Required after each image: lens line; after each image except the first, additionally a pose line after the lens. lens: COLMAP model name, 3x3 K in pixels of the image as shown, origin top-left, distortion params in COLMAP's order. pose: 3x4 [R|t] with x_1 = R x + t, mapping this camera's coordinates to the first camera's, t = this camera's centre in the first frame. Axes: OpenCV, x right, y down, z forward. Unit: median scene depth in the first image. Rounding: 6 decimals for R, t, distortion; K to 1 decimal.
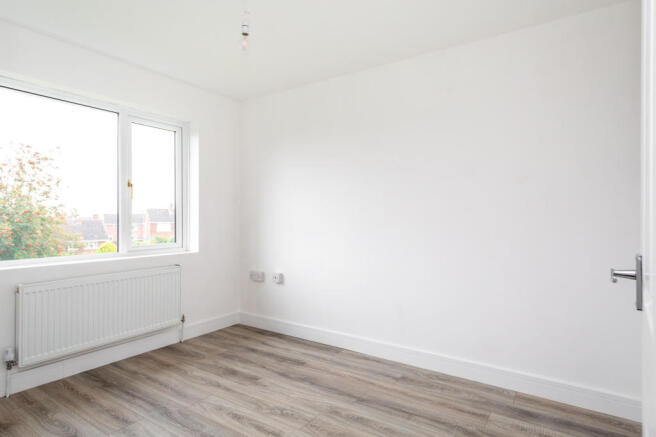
lens RADIAL K [[368.0, 0, 328.0], [0, 368.0, 218.5], [0, 0, 1]] dist [-0.000866, -0.000321]
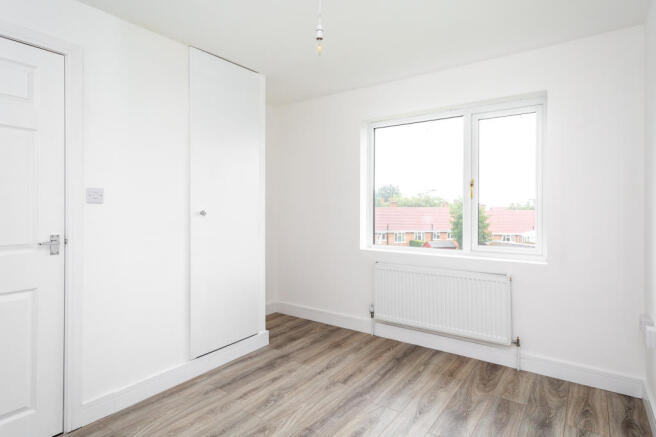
lens RADIAL K [[367.0, 0, 328.1], [0, 367.0, 205.9], [0, 0, 1]] dist [0.003145, 0.001358]
pose [[-0.025618, -0.001326, -0.999671, 0.525512], [-0.008526, 0.999963, -0.001108, -0.031857], [0.999635, 0.008495, -0.025629, 0.718729]]
